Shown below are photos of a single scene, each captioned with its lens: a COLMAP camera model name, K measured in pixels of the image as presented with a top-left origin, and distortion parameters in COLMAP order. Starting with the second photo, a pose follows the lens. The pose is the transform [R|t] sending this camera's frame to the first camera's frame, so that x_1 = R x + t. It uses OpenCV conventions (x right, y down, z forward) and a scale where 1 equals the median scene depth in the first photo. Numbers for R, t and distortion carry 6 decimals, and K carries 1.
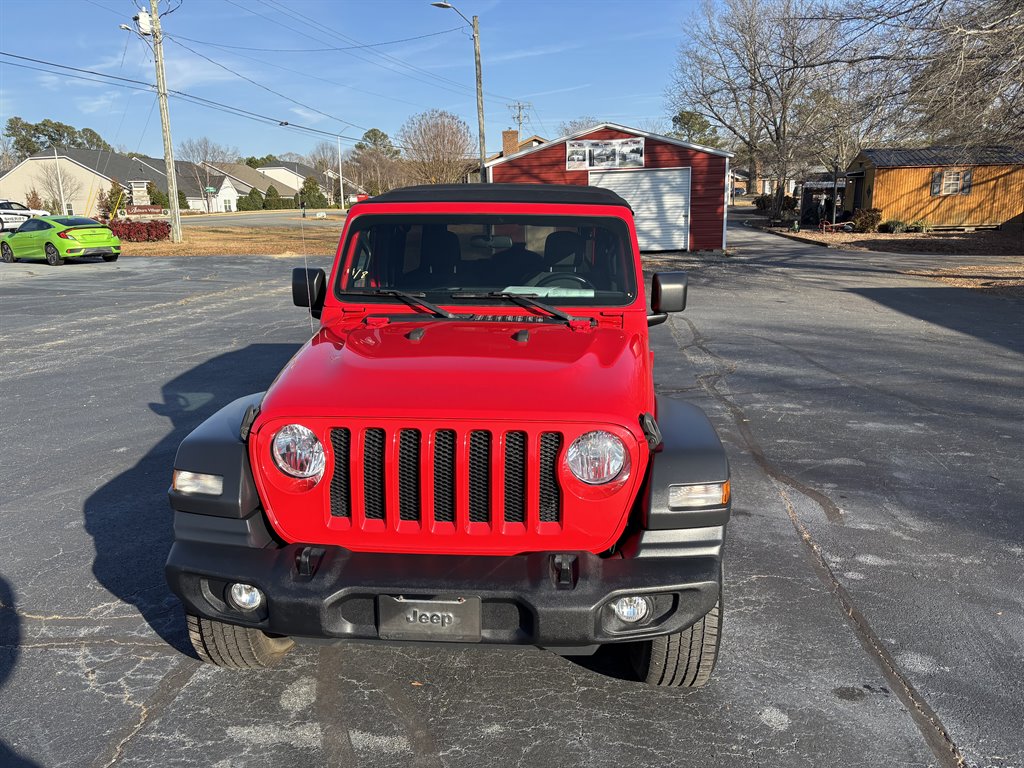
lens RADIAL K [[783.9, 0, 515.8], [0, 783.9, 389.8], [0, 0, 1]] dist [0.086776, -0.111118]
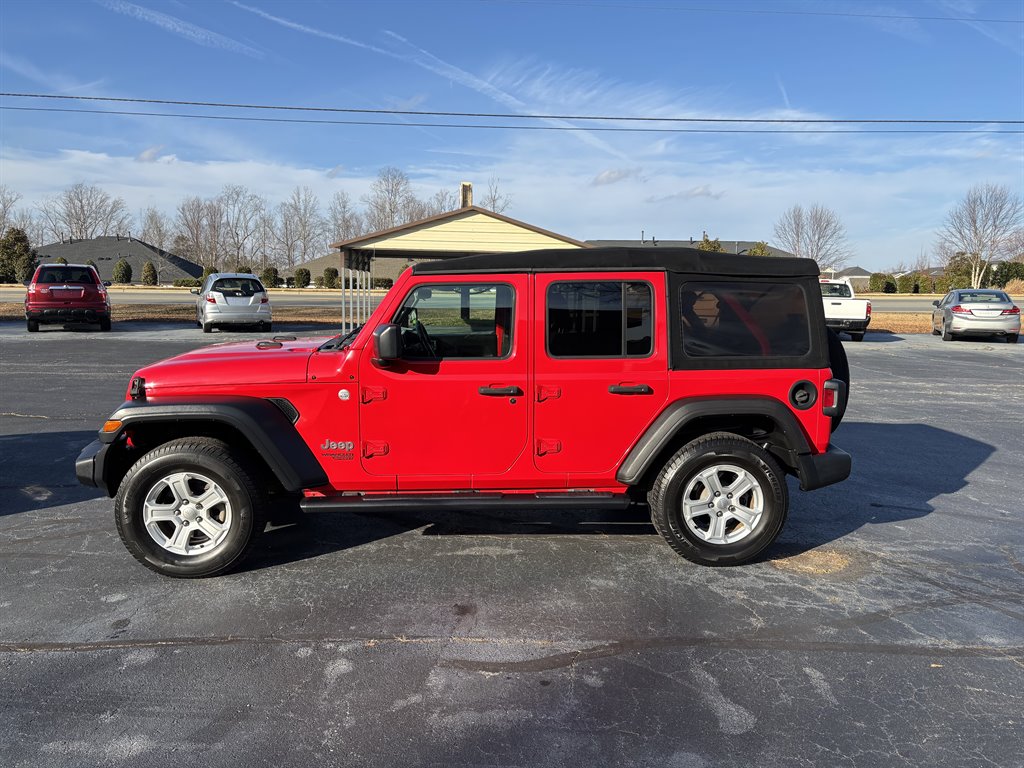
lens RADIAL K [[783.4, 0, 505.1], [0, 783.4, 382.9], [0, 0, 1]] dist [0.047197, -0.041313]
pose [[0.109786, 0.141507, -0.983831, 0.231716], [-0.241375, 0.963980, 0.111717, -0.040840], [0.964202, 0.225208, 0.139988, 0.180241]]
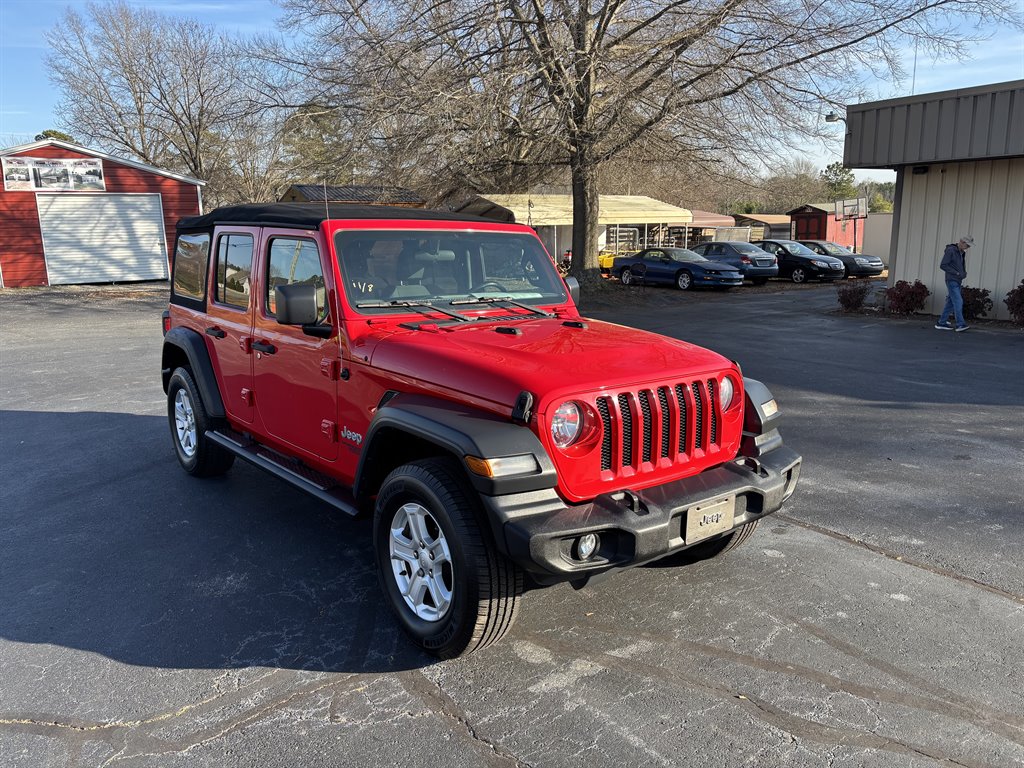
lens RADIAL K [[783.9, 0, 515.8], [0, 783.9, 389.8], [0, 0, 1]] dist [0.086776, -0.111118]
pose [[0.736063, -0.127993, 0.664702, -0.130167], [0.153344, 0.987962, 0.020433, -0.000904], [-0.659315, 0.086888, 0.746829, 0.020244]]
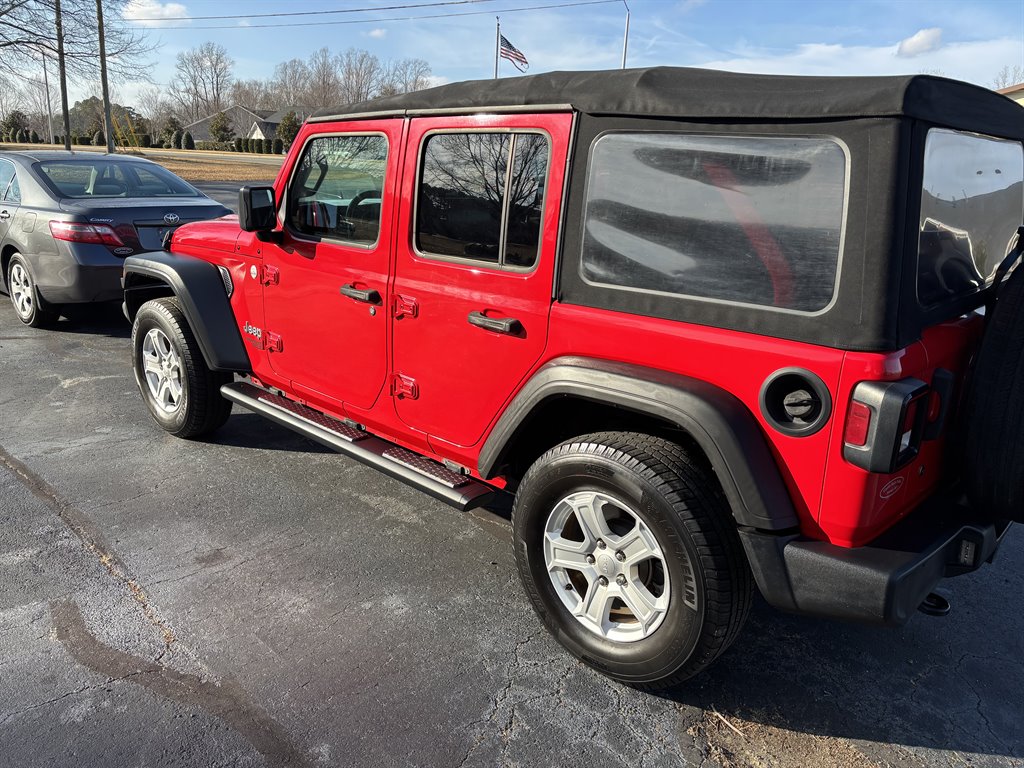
lens RADIAL K [[783.4, 0, 505.1], [0, 783.4, 382.9], [0, 0, 1]] dist [0.047197, -0.041313]
pose [[-0.645116, 0.184082, -0.741579, 0.124364], [-0.219131, 0.885204, 0.410360, -0.065443], [0.731989, 0.427233, -0.530721, 0.309163]]
